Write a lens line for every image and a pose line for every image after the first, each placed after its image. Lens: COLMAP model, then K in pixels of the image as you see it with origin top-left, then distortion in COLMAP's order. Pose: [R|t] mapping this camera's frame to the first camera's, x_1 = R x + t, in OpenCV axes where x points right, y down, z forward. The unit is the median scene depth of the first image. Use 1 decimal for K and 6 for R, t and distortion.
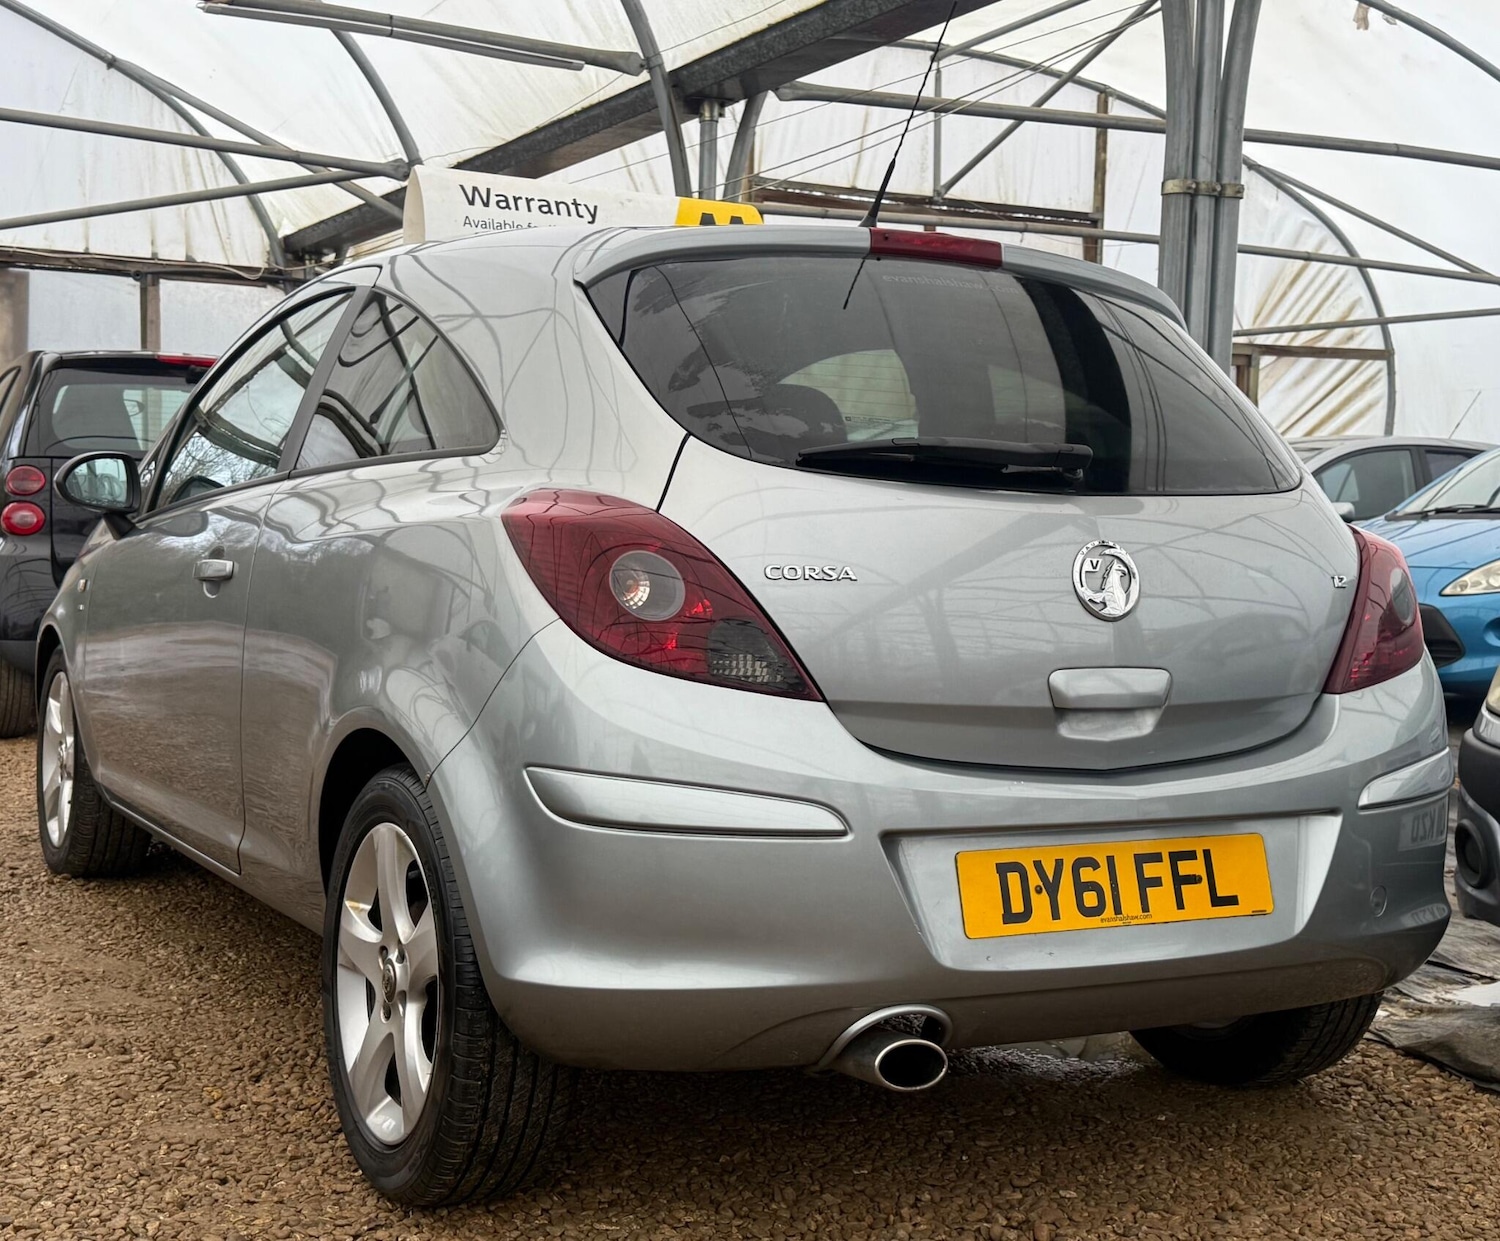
lens RADIAL K [[1914.2, 0, 736.8], [0, 1914.2, 595.1], [0, 0, 1]] dist [0.195970, -0.413764]
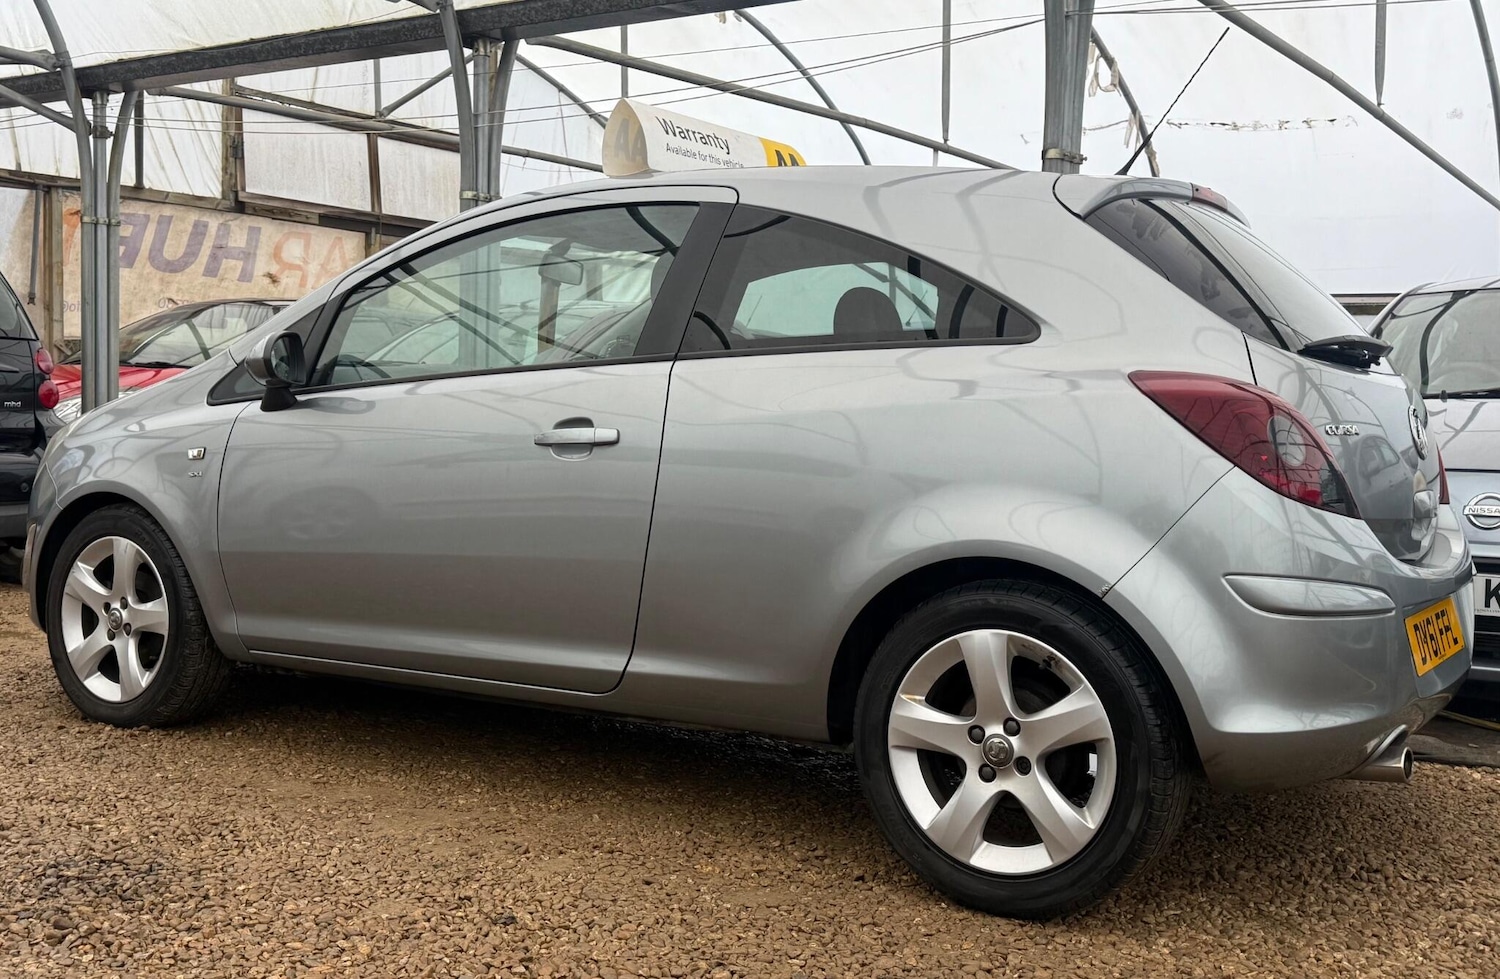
lens RADIAL K [[1572.6, 0, 715.3], [0, 1572.6, 444.9], [0, 0, 1]] dist [0.207724, -0.463180]
pose [[0.884500, -0.018441, 0.466176, -0.838476], [0.019107, 0.999812, 0.003298, -0.011988], [-0.466150, 0.005990, 0.884686, 0.147373]]
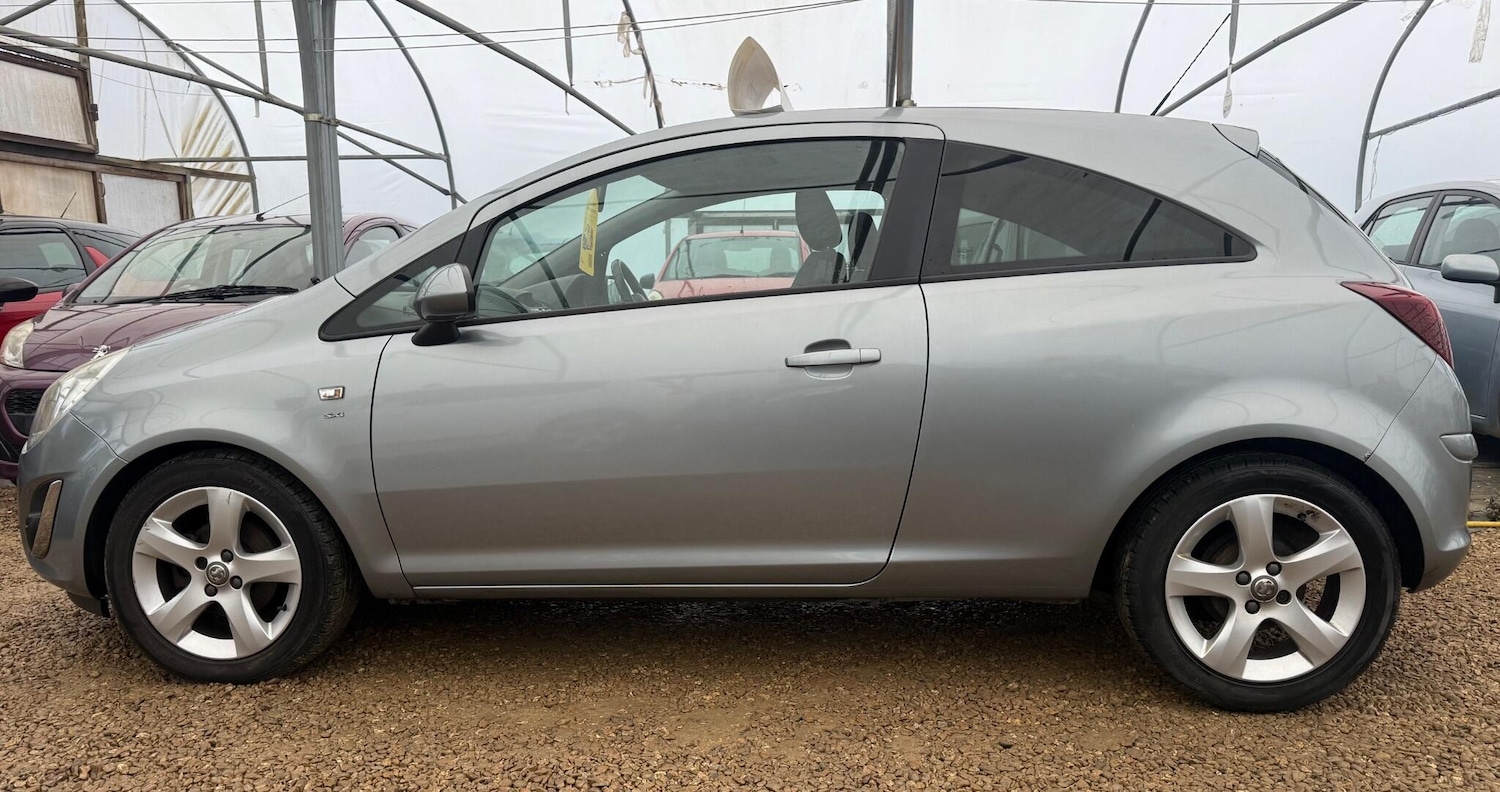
lens RADIAL K [[1130.3, 0, 746.6], [0, 1130.3, 412.2], [0, 0, 1]] dist [0.079520, -0.109580]
pose [[0.564559, -0.126248, 0.815680, -1.194763], [0.061366, 0.991918, 0.111052, -0.082035], [-0.823108, -0.012640, 0.567744, 0.814535]]
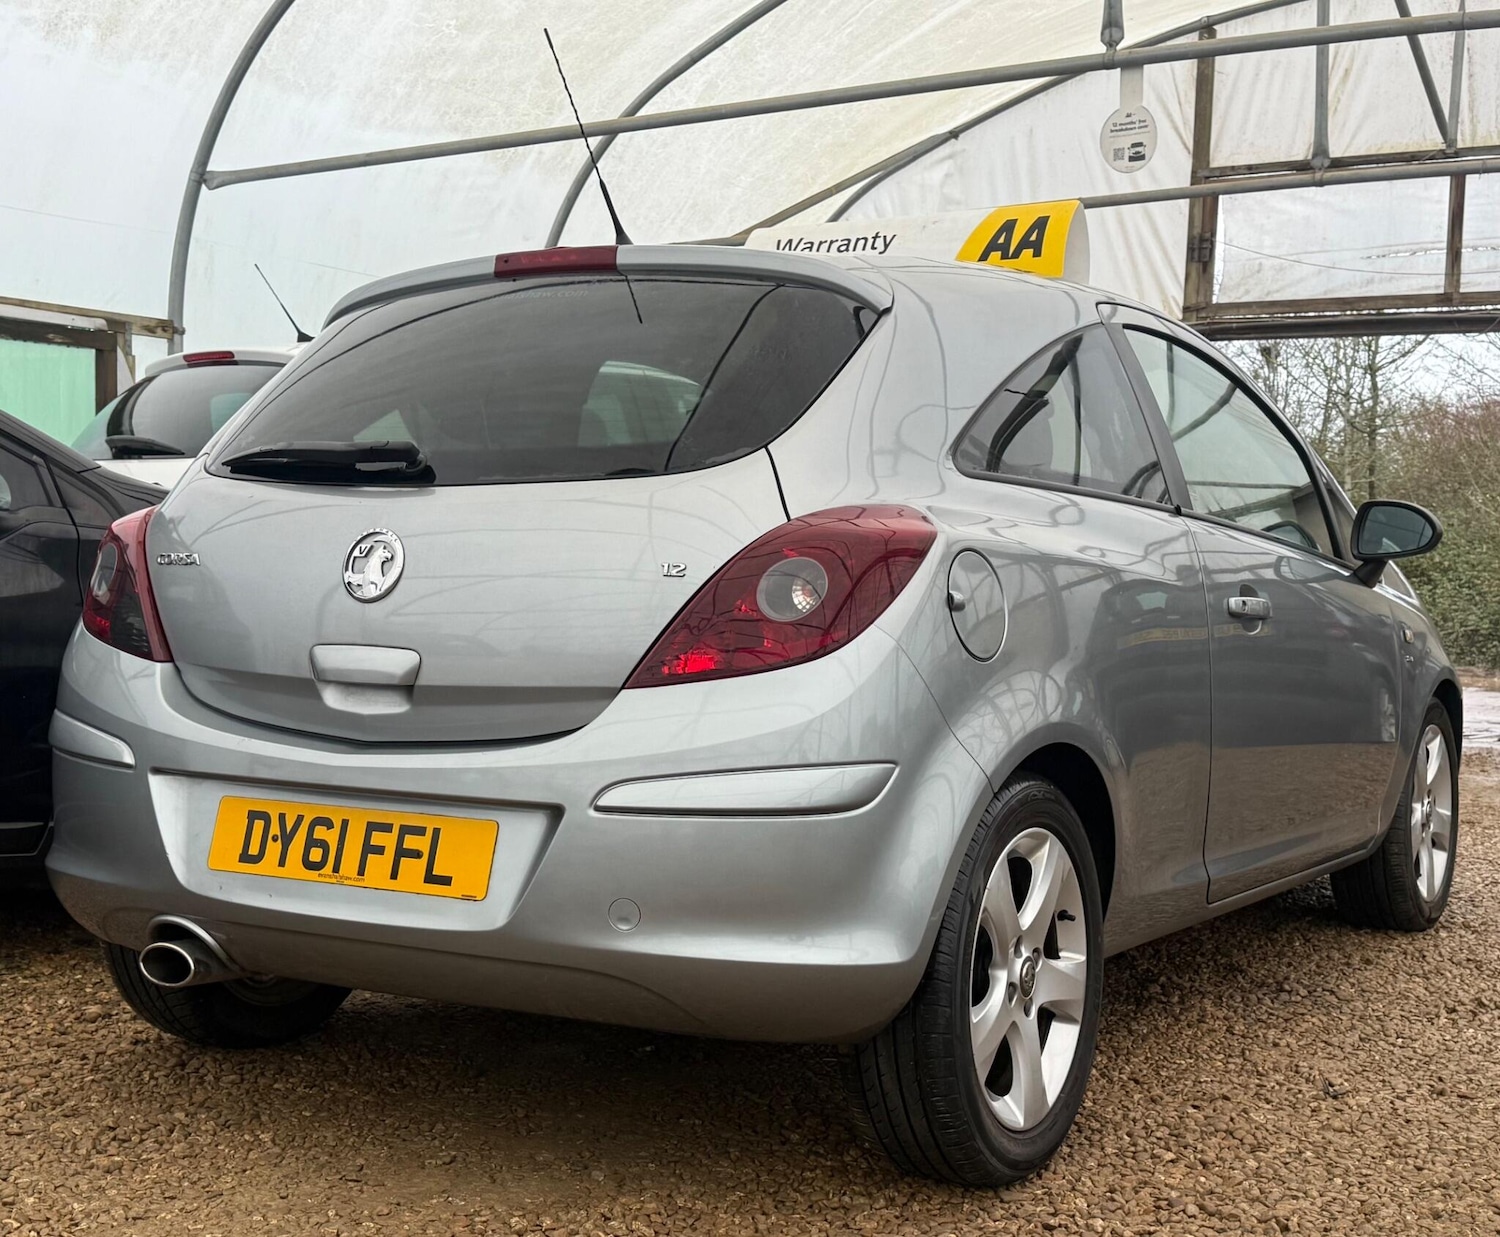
lens RADIAL K [[2064.5, 0, 708.0], [0, 2064.5, 616.7], [0, 0, 1]] dist [0.210445, -0.503916]
pose [[0.494451, 0.000119, -0.869206, 1.243692], [-0.034887, 0.999197, -0.019709, 0.036123], [0.868505, 0.040069, 0.494058, 0.571512]]
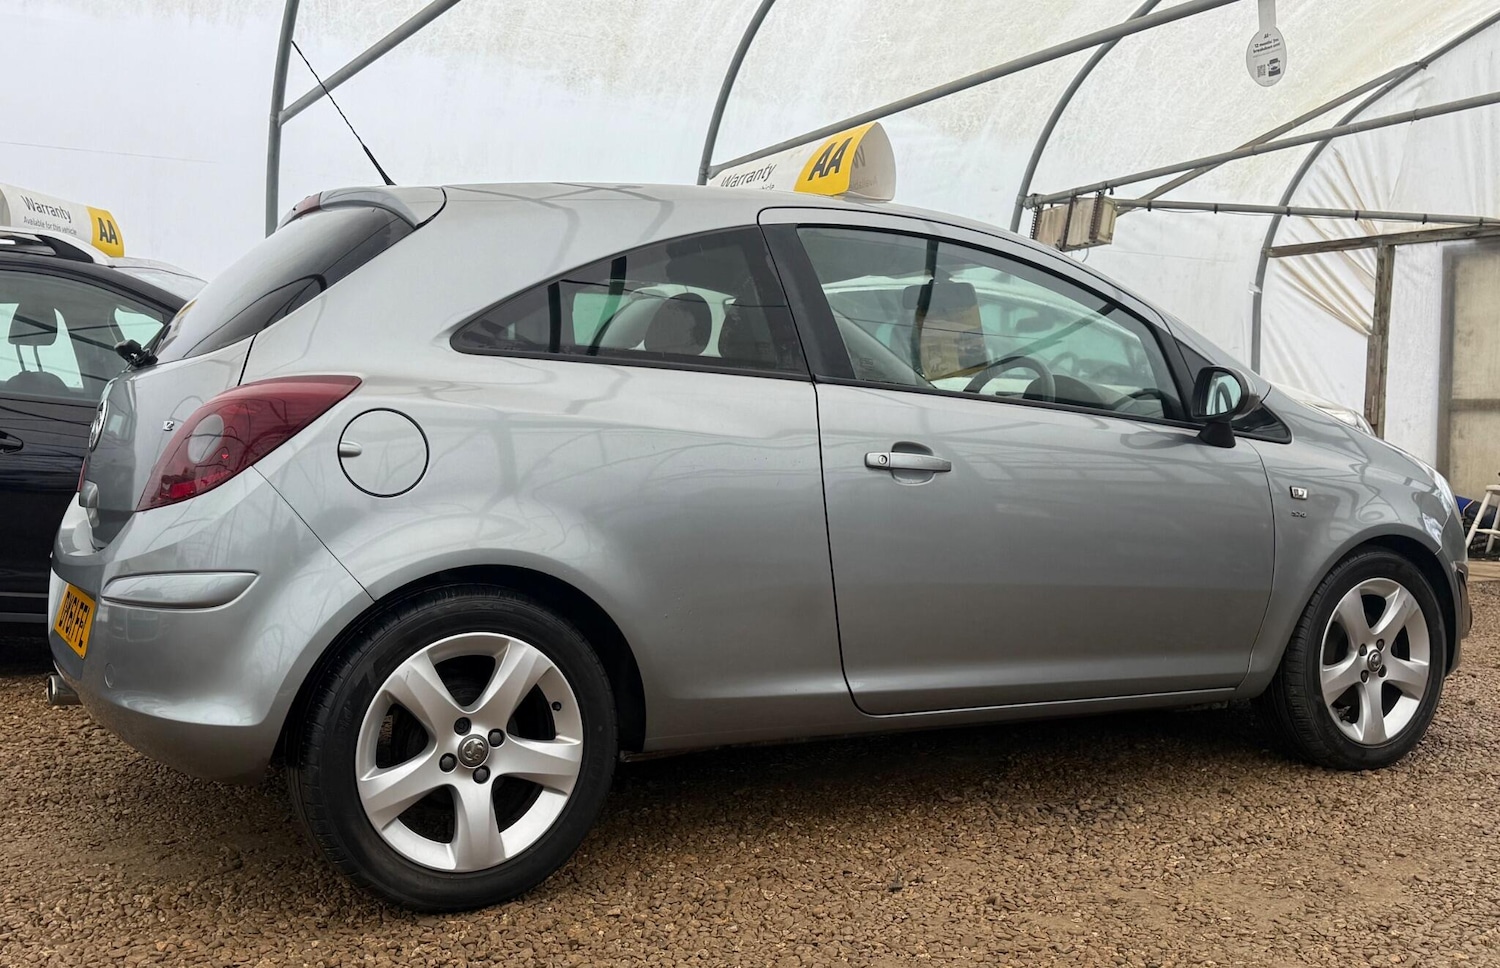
lens RADIAL K [[1476.5, 0, 687.8], [0, 1476.5, 480.4], [0, 0, 1]] dist [0.172442, -0.319741]
pose [[0.000479, 0.001582, -0.999999, 1.358900], [-0.049981, 0.998749, 0.001556, 0.010524], [0.998750, 0.049980, 0.000557, 1.425467]]
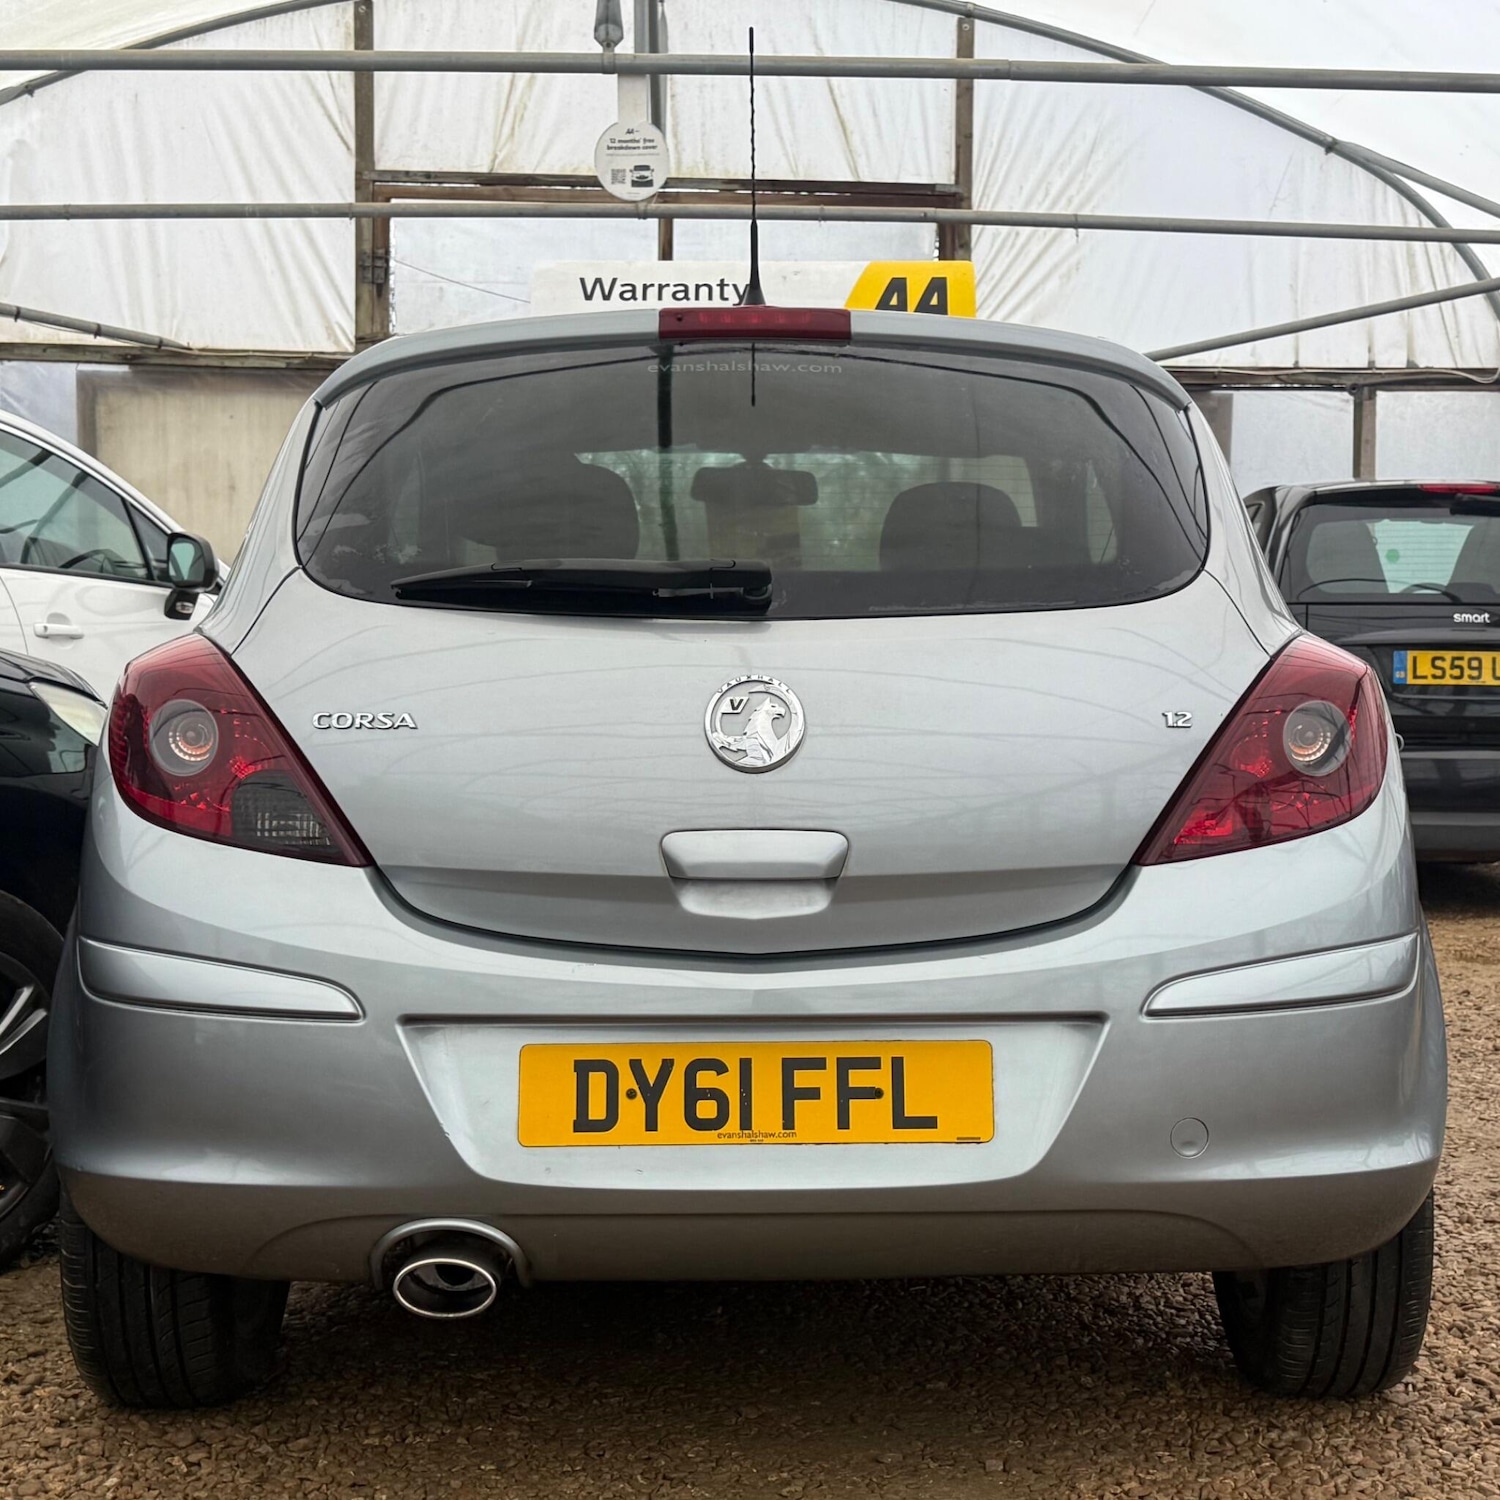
lens RADIAL K [[2541.9, 0, 826.9], [0, 2541.9, 711.7], [0, 0, 1]] dist [0.199334, -0.413586]
pose [[0.889077, -0.019002, -0.457363, 0.691277], [0.011565, 0.999752, -0.019055, 0.008092], [0.457611, 0.011652, 0.889076, 0.046831]]
